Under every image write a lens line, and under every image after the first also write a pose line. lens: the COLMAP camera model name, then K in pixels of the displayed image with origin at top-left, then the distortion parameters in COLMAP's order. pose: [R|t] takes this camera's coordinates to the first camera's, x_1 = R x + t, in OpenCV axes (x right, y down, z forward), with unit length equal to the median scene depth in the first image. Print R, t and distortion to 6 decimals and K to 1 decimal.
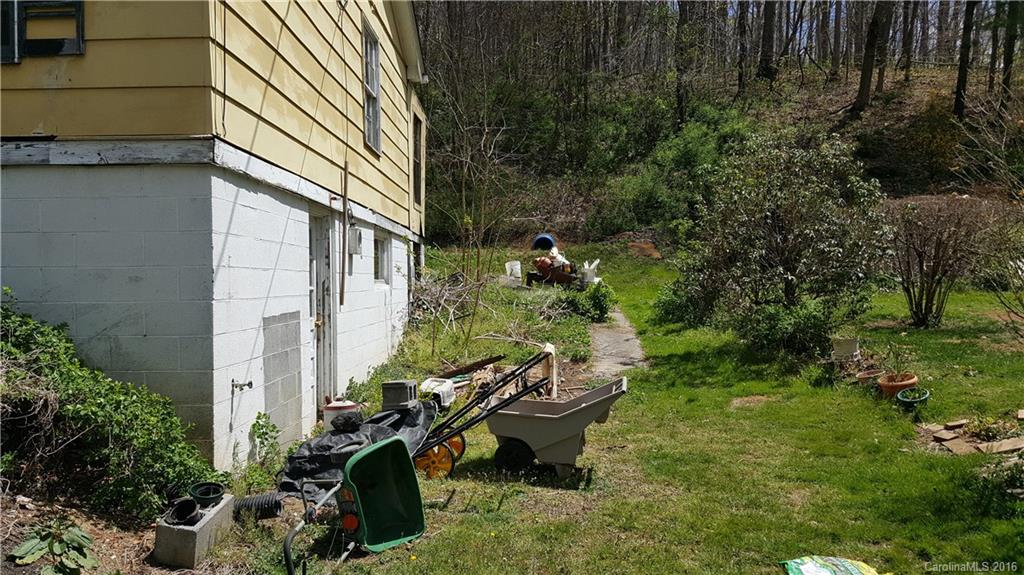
lens RADIAL K [[777.3, 0, 505.9], [0, 777.3, 291.1], [0, 0, 1]] dist [0.133776, -0.198254]
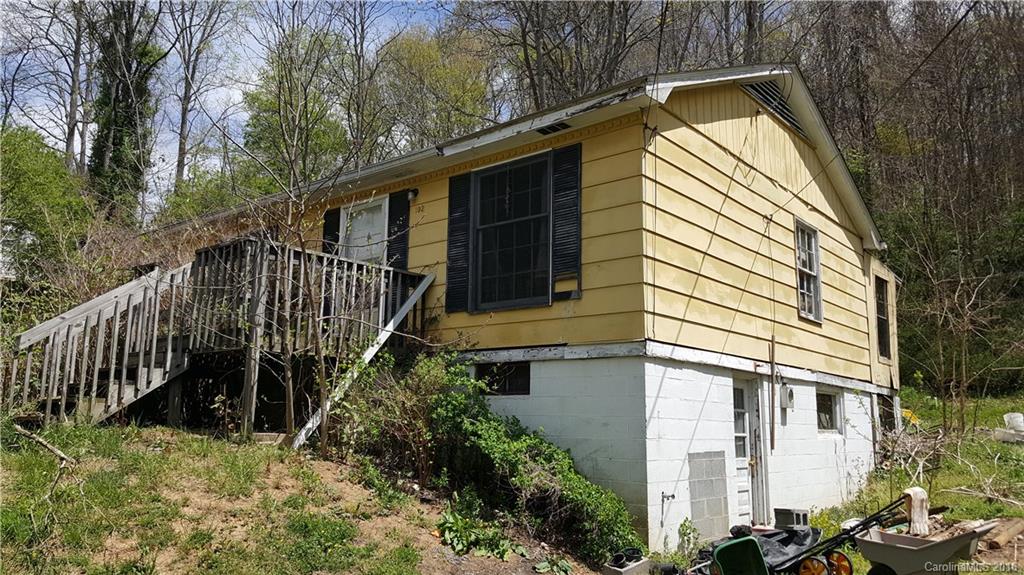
lens RADIAL K [[777.3, 0, 505.9], [0, 777.3, 291.1], [0, 0, 1]] dist [0.133776, -0.198254]
pose [[0.792345, -0.081241, -0.604639, 0.238753], [-0.030597, 0.984555, -0.172384, -0.000582], [0.609305, 0.155088, 0.777622, -0.286344]]
